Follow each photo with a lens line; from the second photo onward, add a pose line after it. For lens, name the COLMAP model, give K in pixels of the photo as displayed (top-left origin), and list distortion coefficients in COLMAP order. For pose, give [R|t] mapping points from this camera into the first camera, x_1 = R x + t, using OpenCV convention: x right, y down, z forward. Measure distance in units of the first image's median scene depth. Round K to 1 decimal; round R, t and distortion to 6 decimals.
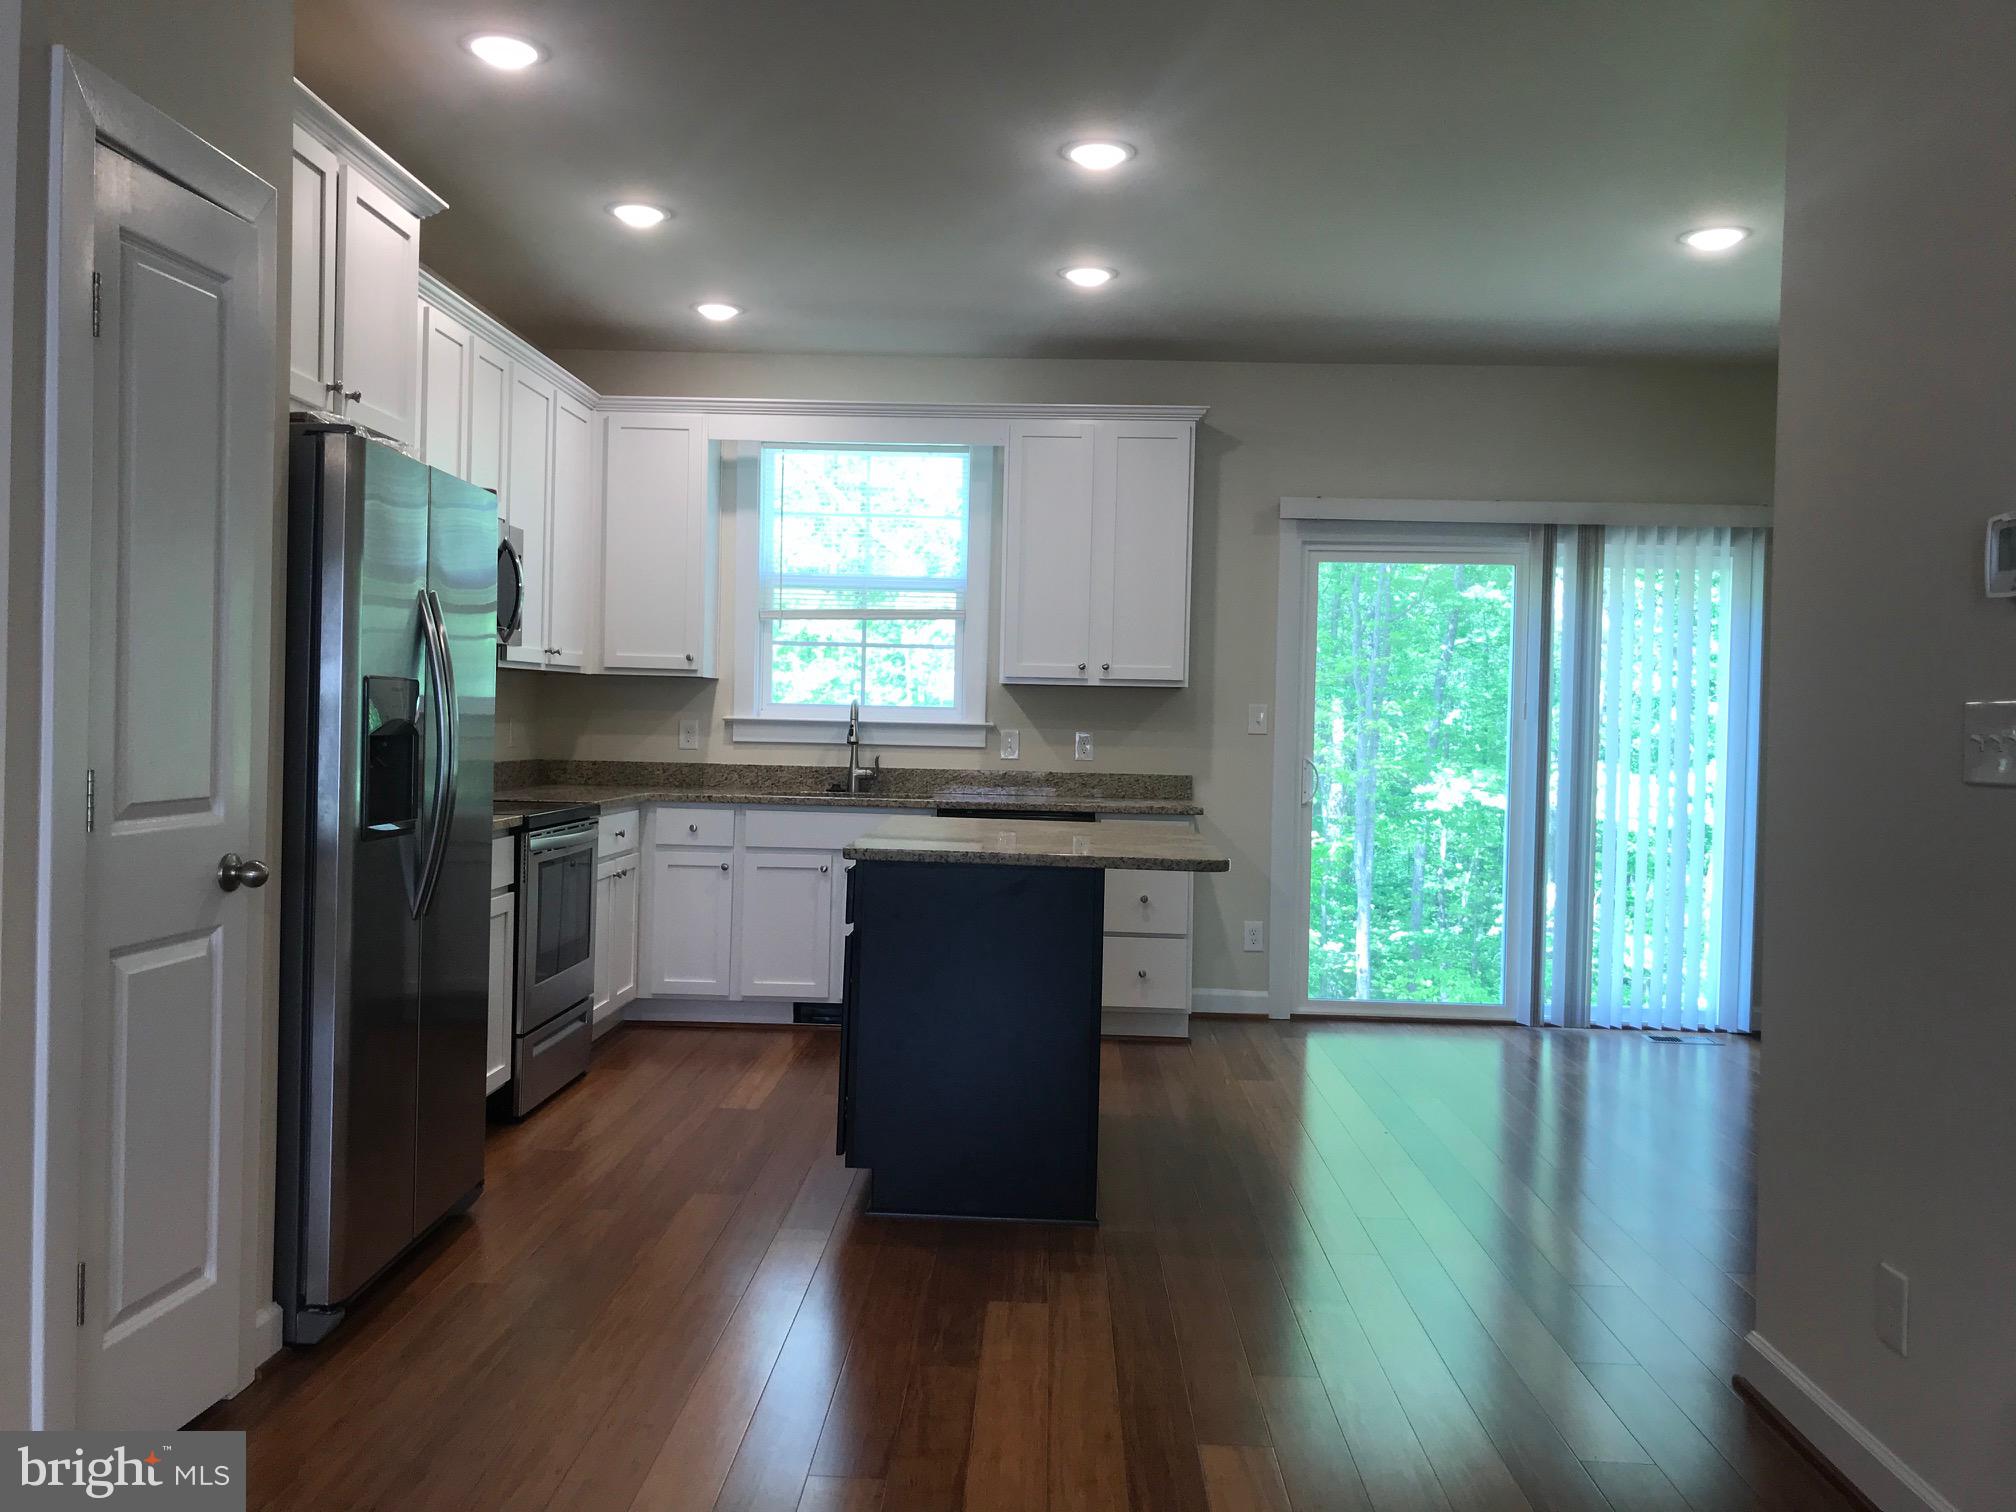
lens RADIAL K [[1607.0, 0, 1007.6], [0, 1607.0, 743.7], [0, 0, 1]] dist [0.007586, -0.000840]
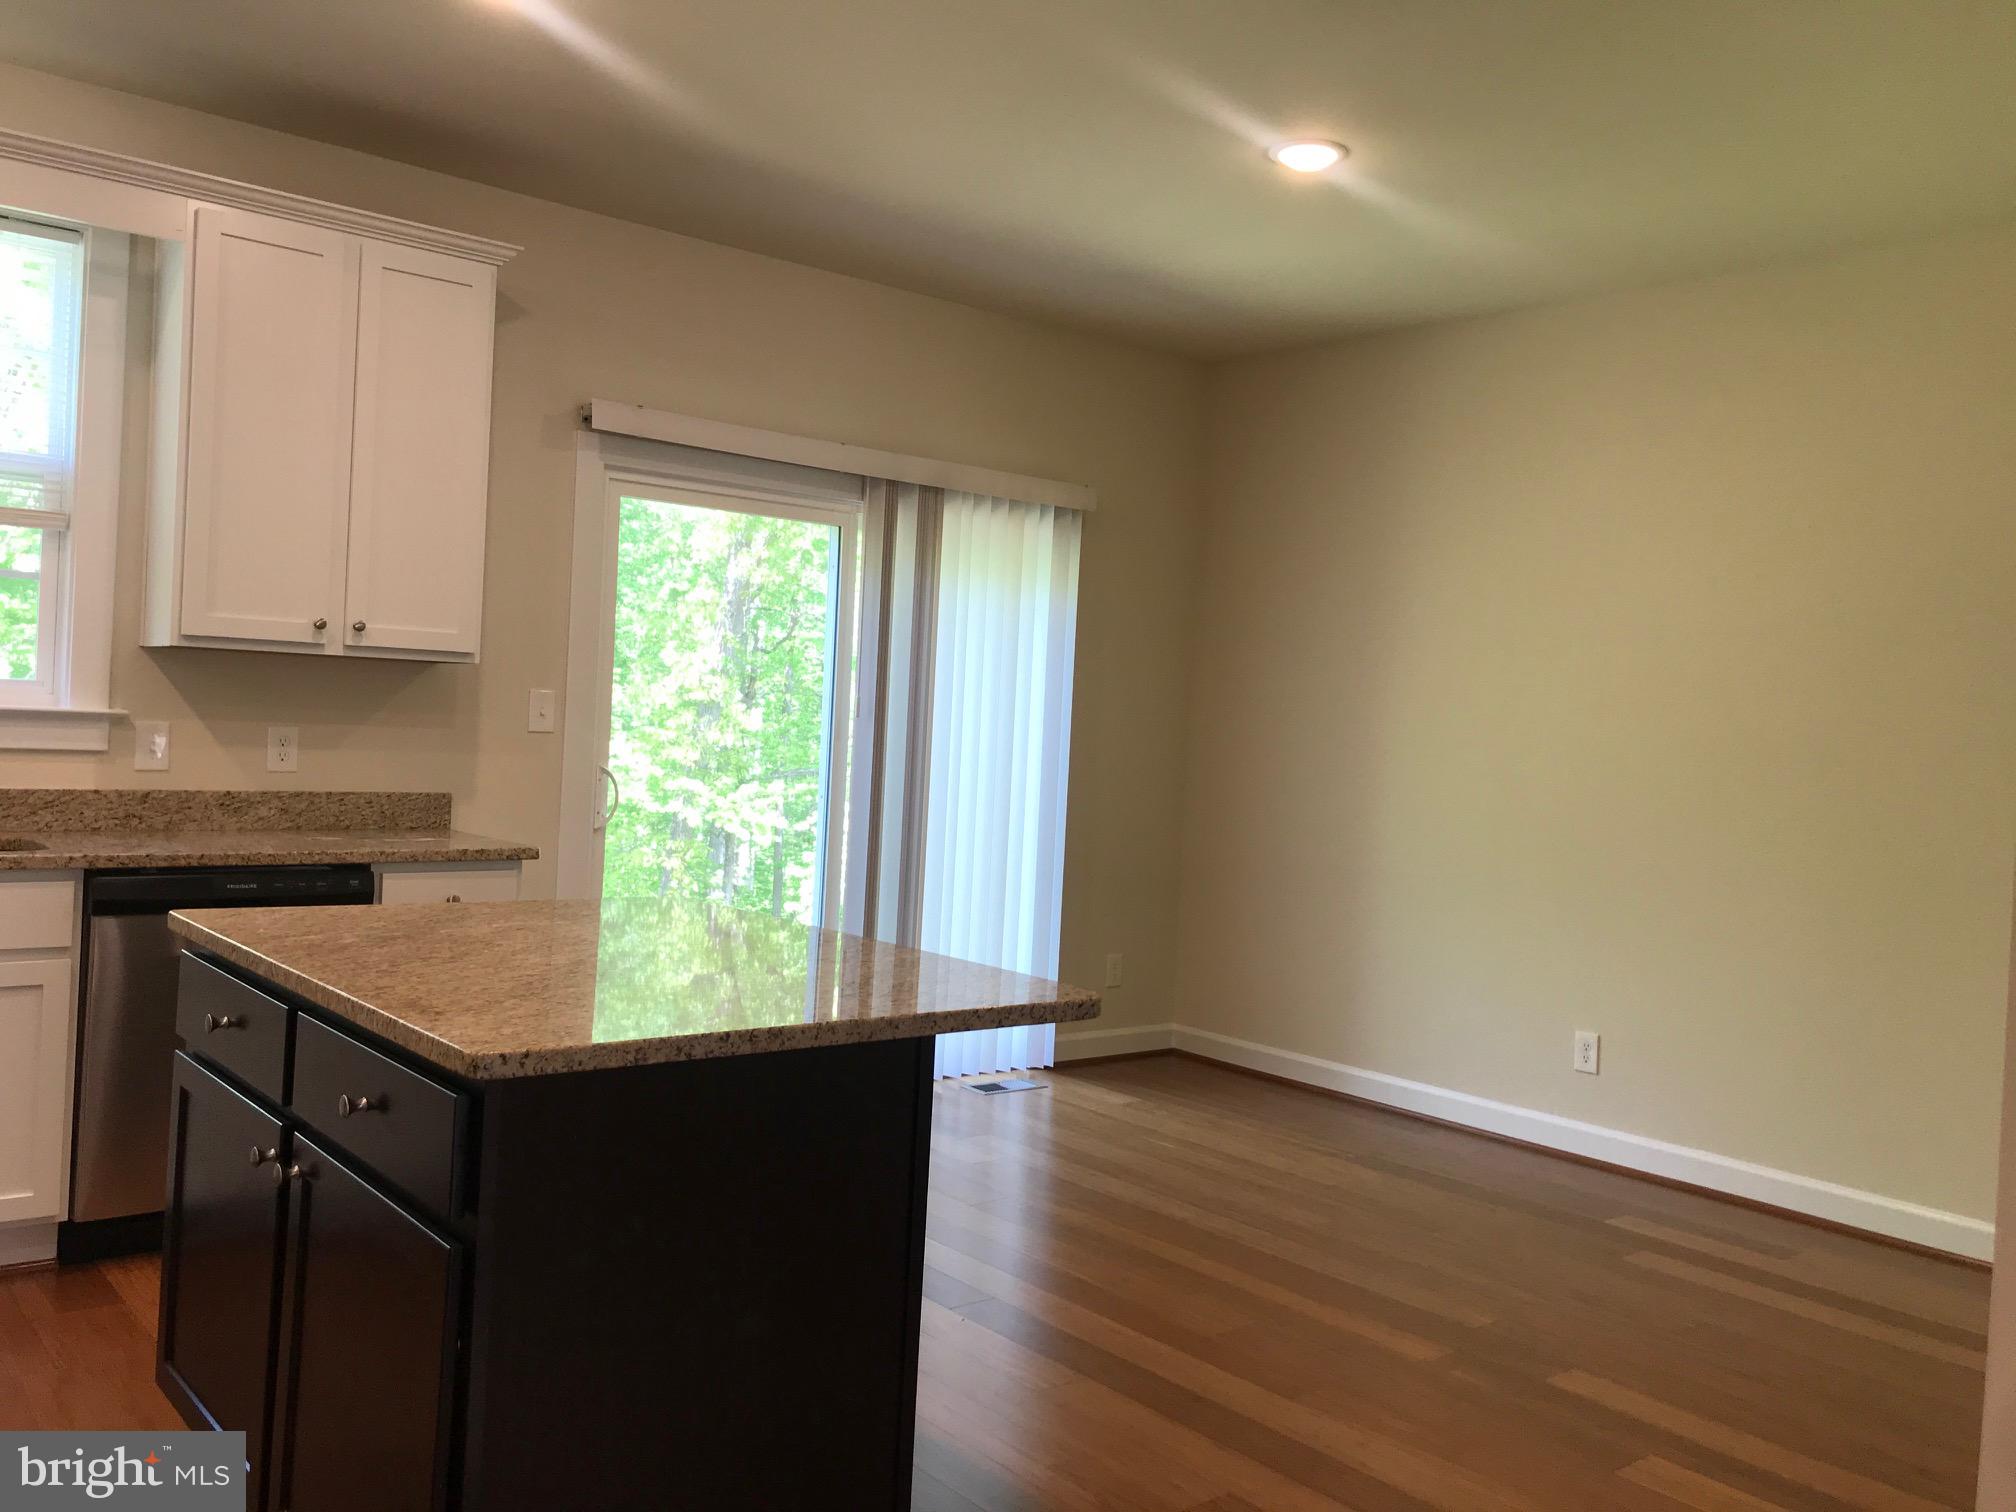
lens RADIAL K [[1607.0, 0, 1007.6], [0, 1607.0, 743.7], [0, 0, 1]] dist [0.007586, -0.000840]
pose [[0.746684, 0.003613, 0.665169, -0.161968], [-0.017741, 0.999738, 0.014485, -0.014981], [-0.664942, -0.022617, 0.746552, 0.344629]]
